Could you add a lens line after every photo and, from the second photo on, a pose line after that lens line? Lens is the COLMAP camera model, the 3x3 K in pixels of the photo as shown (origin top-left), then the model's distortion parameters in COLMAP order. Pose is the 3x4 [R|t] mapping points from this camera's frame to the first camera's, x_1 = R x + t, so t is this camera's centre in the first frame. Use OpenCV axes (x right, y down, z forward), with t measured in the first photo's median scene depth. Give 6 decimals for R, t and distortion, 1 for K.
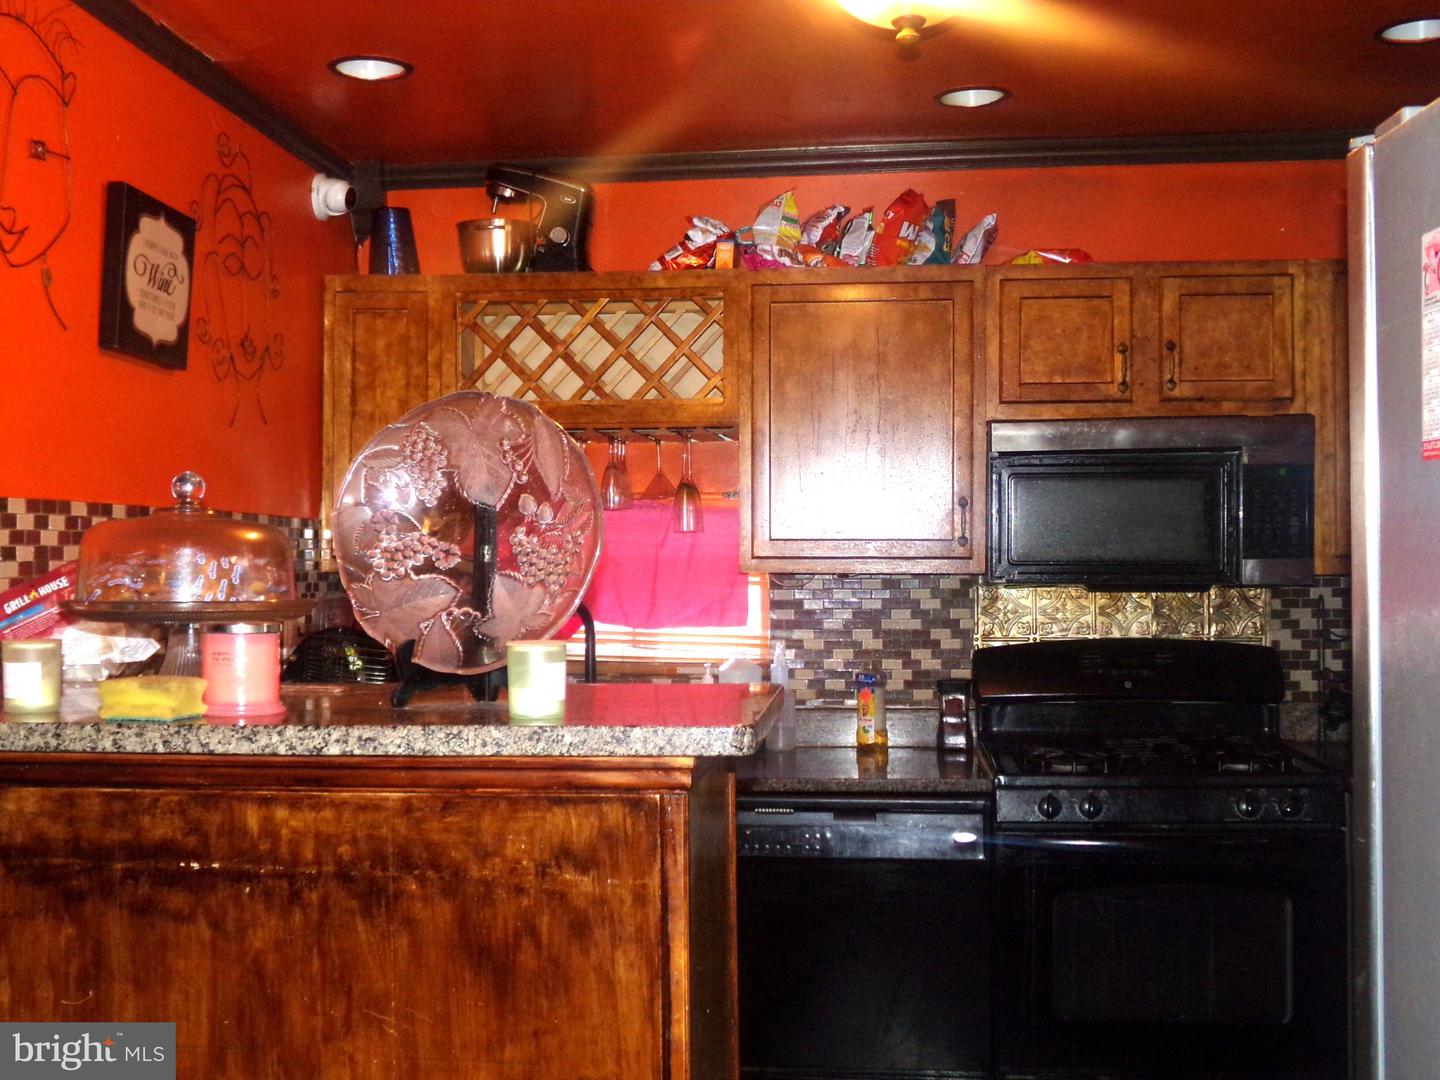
lens RADIAL K [[1634.6, 0, 671.0], [0, 1634.6, 533.1], [0, 0, 1]] dist [0.112415, -0.726095]
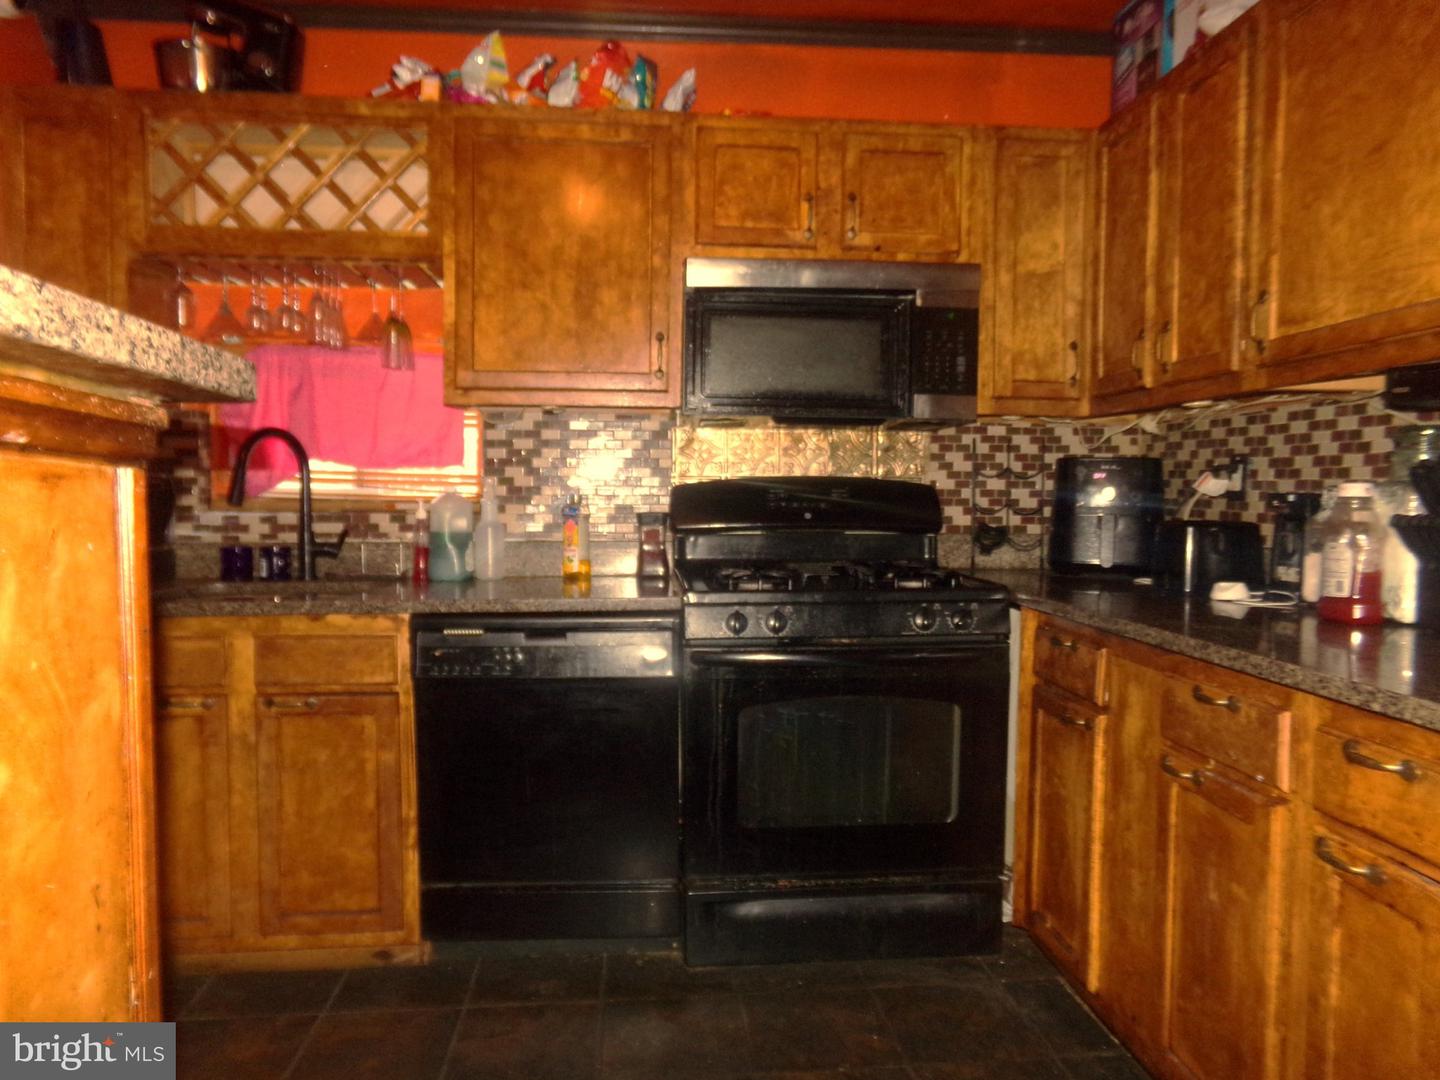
lens RADIAL K [[1001.1, 0, 701.5], [0, 1001.1, 540.6], [0, 0, 1]] dist [-0.079150, 0.105182]
pose [[0.982563, -0.000696, 0.185929, 0.085917], [-0.010211, 0.998282, 0.057699, 0.073157], [-0.185649, -0.058592, 0.980868, 0.364845]]
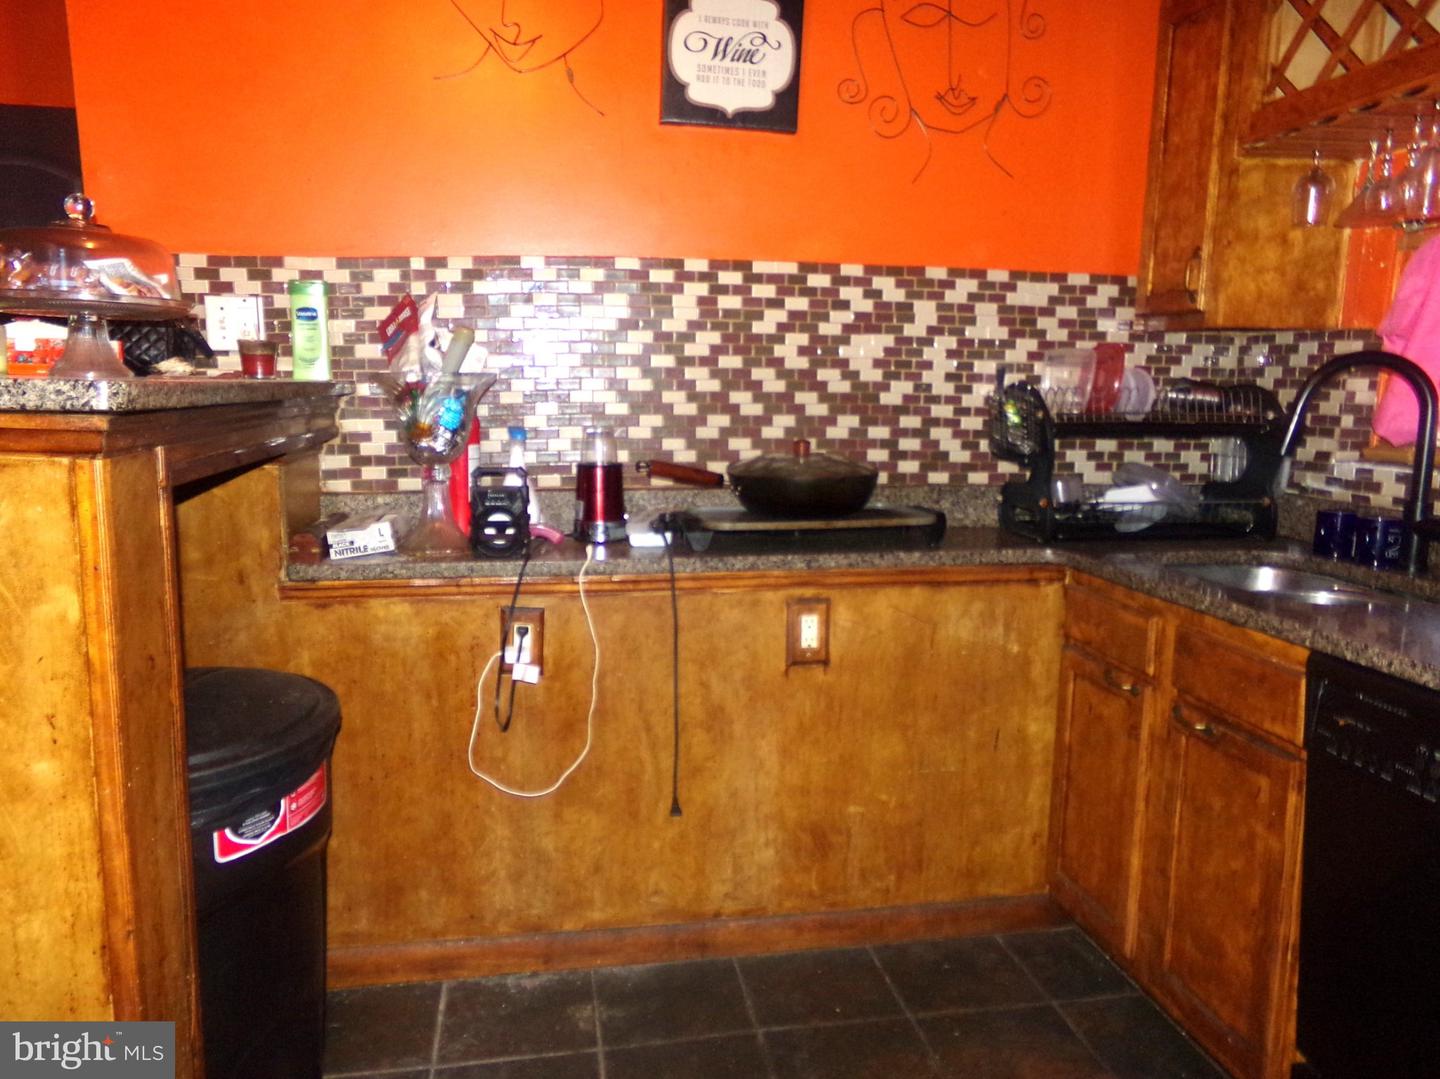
lens RADIAL K [[1001.1, 0, 701.5], [0, 1001.1, 540.1], [0, 0, 1]] dist [-0.079150, 0.105182]
pose [[0.260960, 0.155235, -0.952787, 0.298503], [0.001069, 0.986939, 0.161092, 0.052250], [0.965349, -0.043057, 0.257385, 0.628069]]
